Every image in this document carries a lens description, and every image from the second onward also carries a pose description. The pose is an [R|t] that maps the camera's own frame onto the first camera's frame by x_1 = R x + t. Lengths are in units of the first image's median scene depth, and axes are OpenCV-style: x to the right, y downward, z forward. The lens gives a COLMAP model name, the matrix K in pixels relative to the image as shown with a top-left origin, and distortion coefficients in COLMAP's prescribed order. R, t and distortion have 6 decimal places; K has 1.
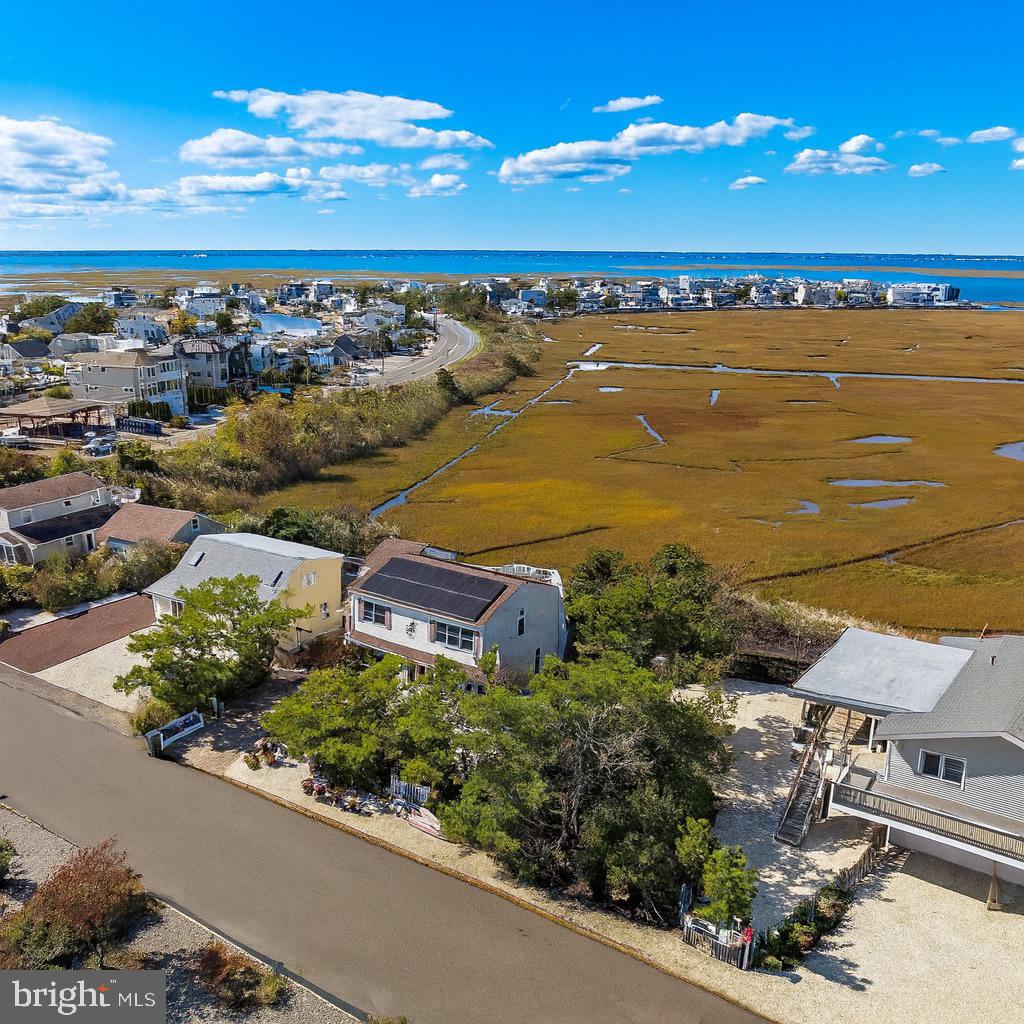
lens RADIAL K [[988.5, 0, 509.0], [0, 988.5, 504.7], [0, 0, 1]] dist [0.099280, 0.000000]
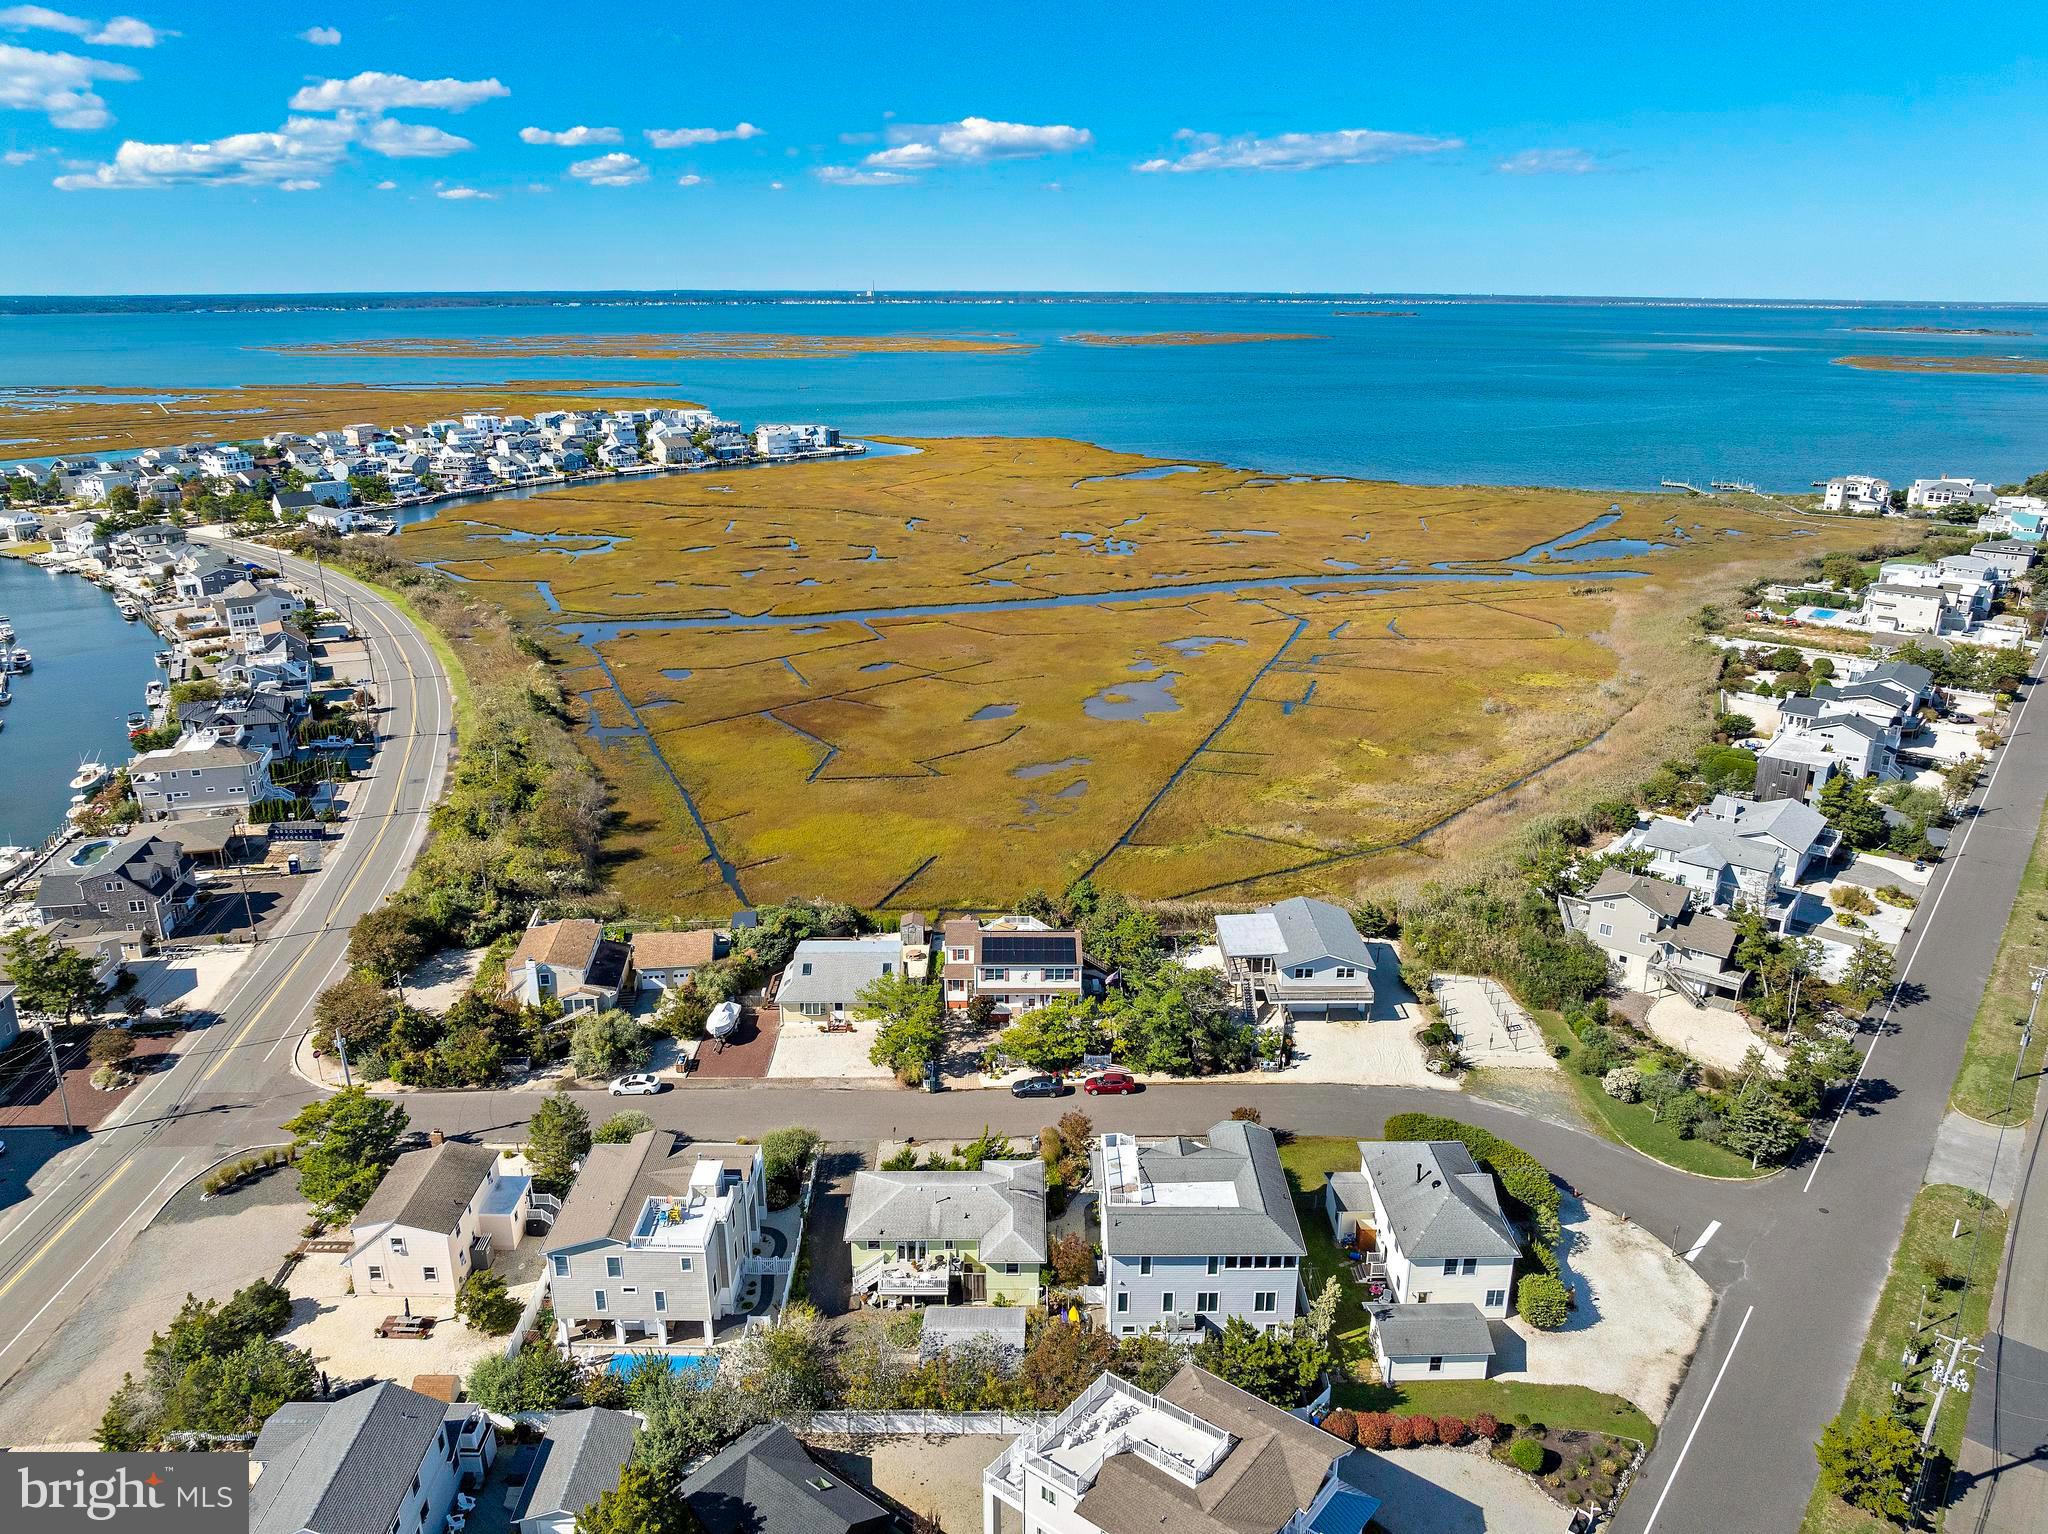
lens RADIAL K [[1444.1, 0, 1026.8], [0, 1444.1, 745.9], [0, 0, 1]] dist [-0.047656, 0.015612]
pose [[0.811781, -0.177200, 0.556427, -0.669823], [0.138595, 0.984087, 0.111195, -0.257600], [-0.567277, -0.013148, 0.823422, -0.489958]]
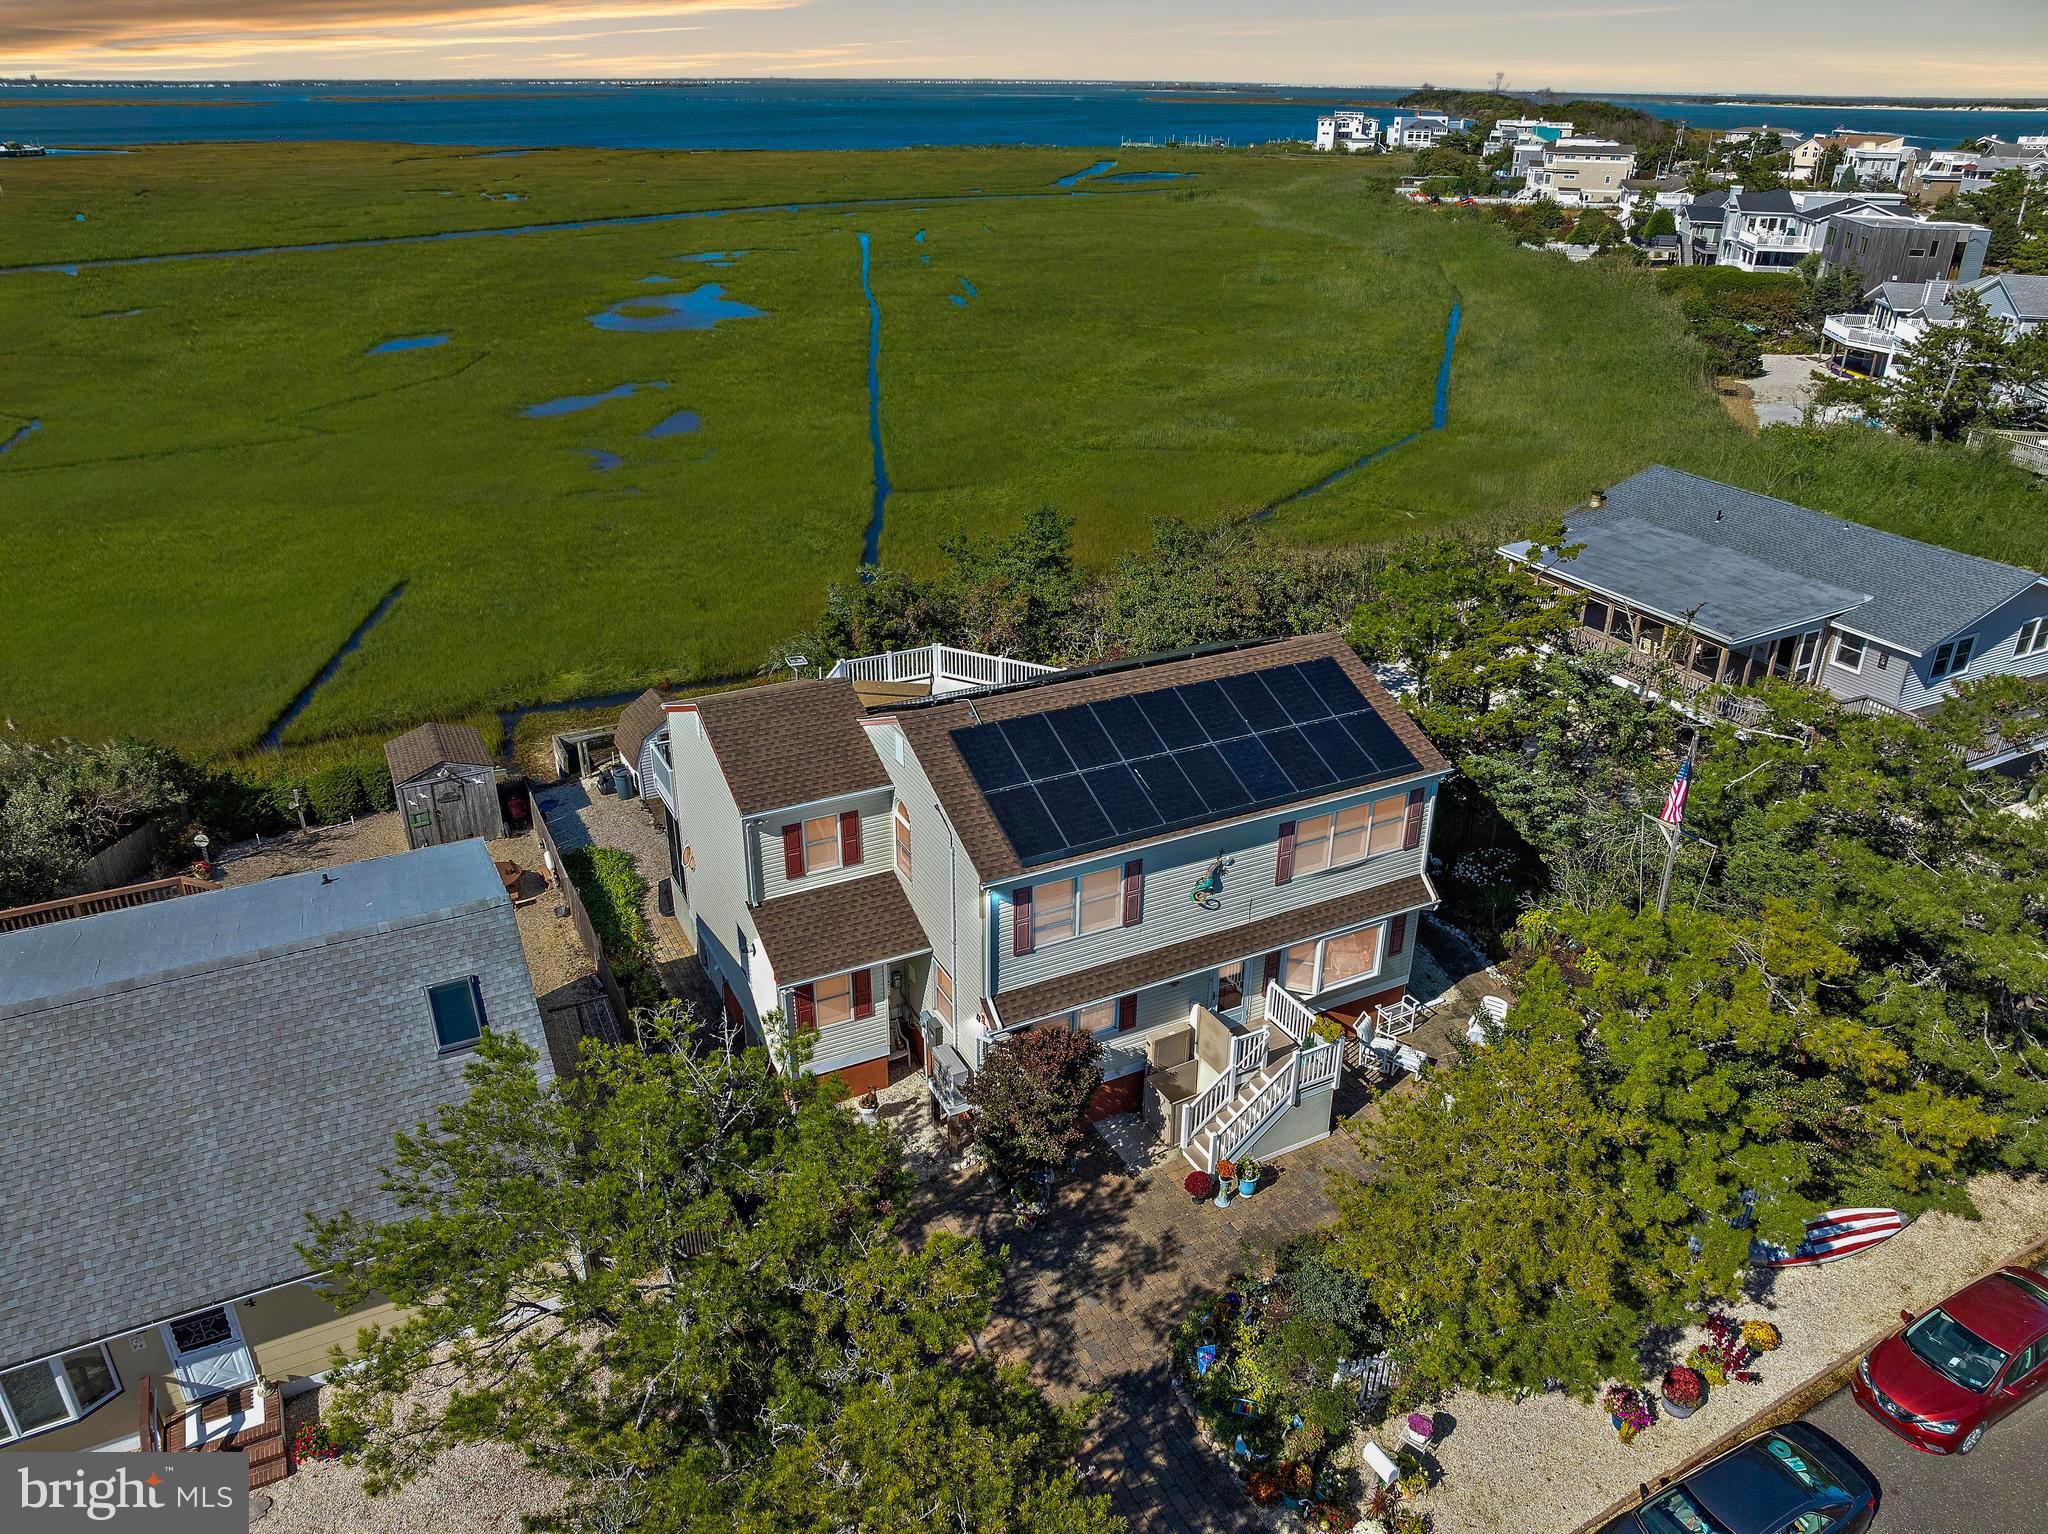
lens RADIAL K [[1444.1, 0, 1007.9], [0, 1444.1, 755.8], [0, 0, 1]] dist [-0.047656, 0.015612]
pose [[0.471135, -0.374364, 0.798676, -0.242901], [0.206635, 0.927112, 0.312673, -0.039828], [-0.857516, 0.017723, 0.514152, 0.387813]]
